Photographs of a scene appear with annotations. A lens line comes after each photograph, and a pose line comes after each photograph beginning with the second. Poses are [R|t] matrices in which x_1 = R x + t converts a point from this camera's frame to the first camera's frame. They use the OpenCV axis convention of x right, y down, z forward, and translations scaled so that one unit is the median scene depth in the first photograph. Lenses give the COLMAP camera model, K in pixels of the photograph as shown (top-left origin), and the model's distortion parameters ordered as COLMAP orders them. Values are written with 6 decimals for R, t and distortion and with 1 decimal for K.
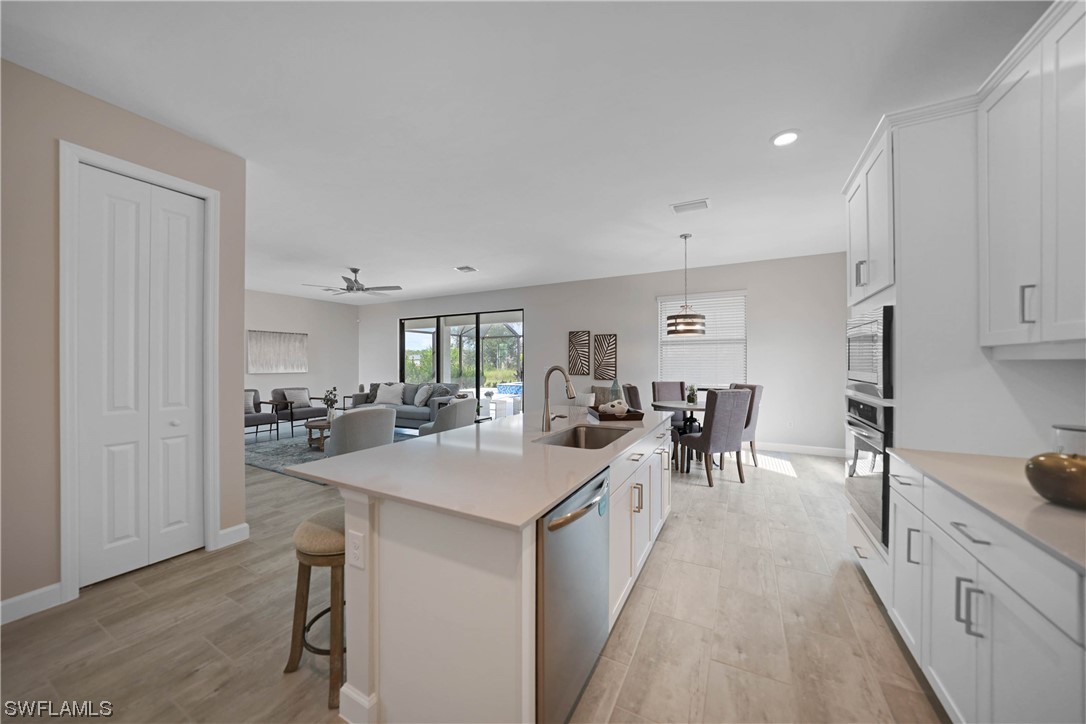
lens RADIAL K [[379.0, 0, 543.2], [0, 379.0, 360.9], [0, 0, 1]] dist [-0.012380, 0.001957]
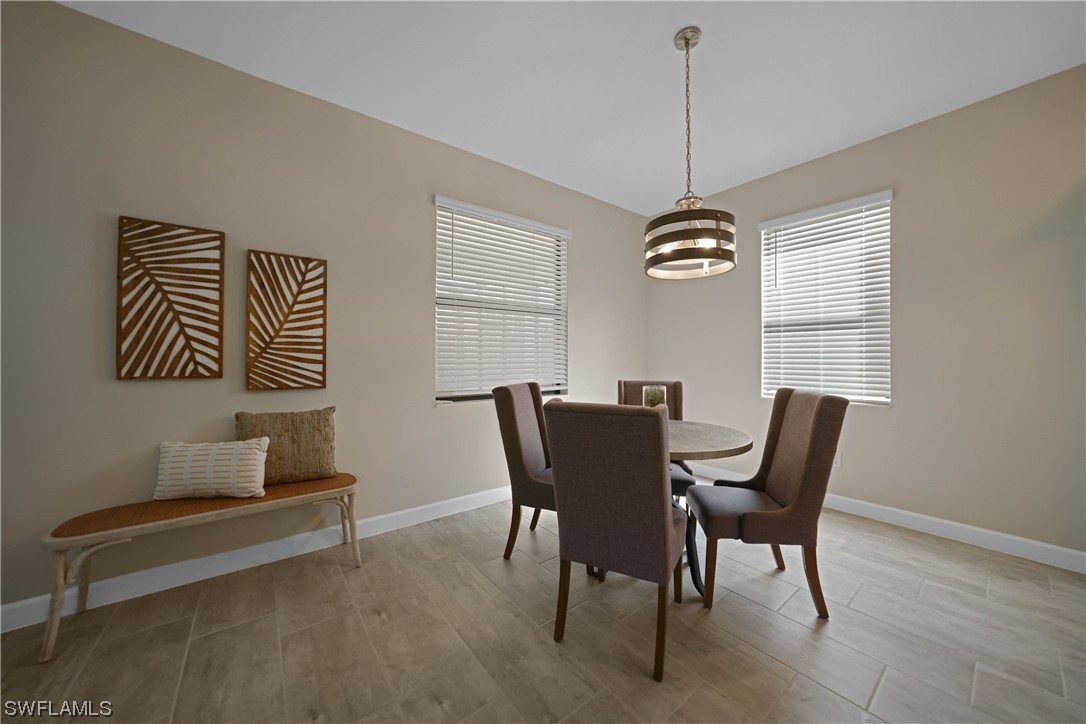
lens RADIAL K [[379.0, 0, 540.9], [0, 379.0, 358.2], [0, 0, 1]] dist [-0.012380, 0.001957]
pose [[0.412666, 0.001579, 0.910881, -0.046762], [-0.003253, 0.999995, -0.000260, 0.020581], [-0.910877, -0.002856, 0.412669, 0.645723]]
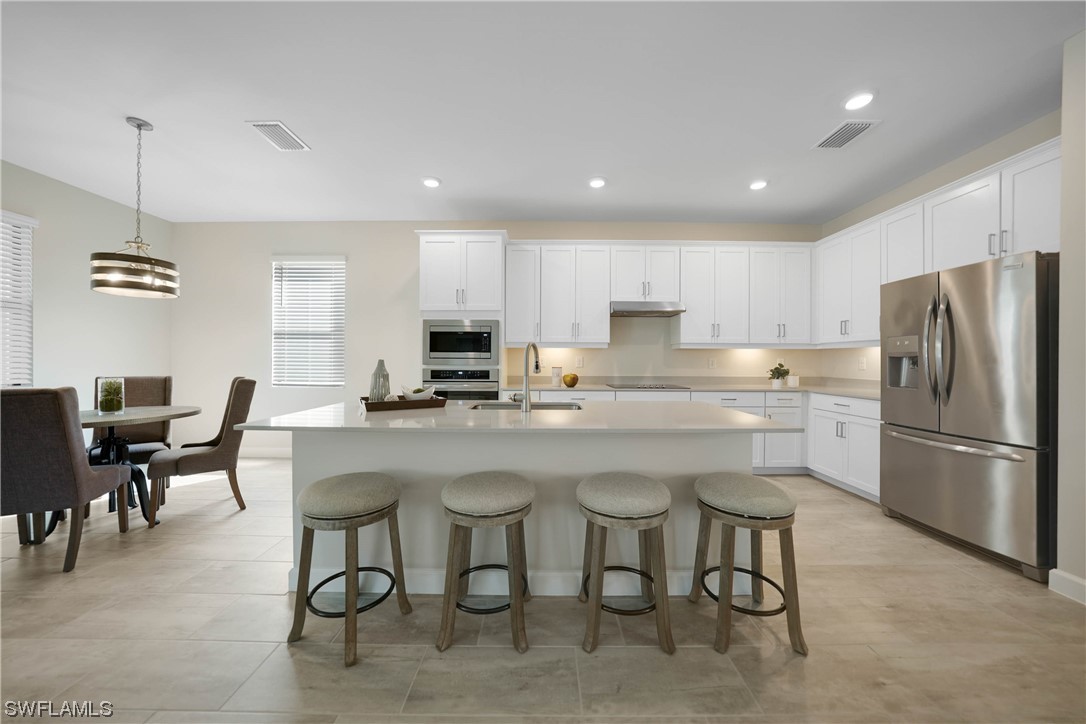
lens RADIAL K [[379.0, 0, 555.3], [0, 379.0, 361.6], [0, 0, 1]] dist [-0.012380, 0.001957]
pose [[-0.472216, -0.007203, 0.881453, -0.283870], [-0.006341, 0.999968, 0.004775, 0.020343], [-0.881460, -0.003334, -0.472247, 0.469107]]
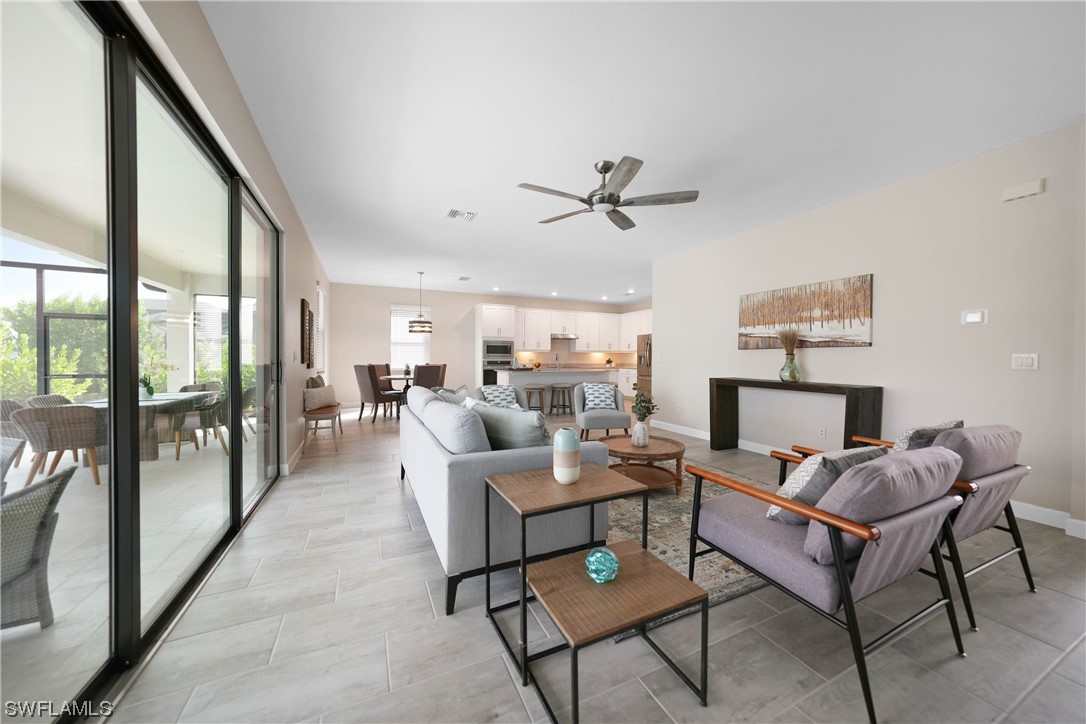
lens RADIAL K [[379.0, 0, 550.8], [0, 379.0, 358.1], [0, 0, 1]] dist [-0.012380, 0.001957]
pose [[-0.798264, -0.005857, 0.602279, -0.695418], [-0.005179, 0.999982, 0.002860, 0.019675], [-0.602286, -0.000837, -0.798280, 1.306009]]
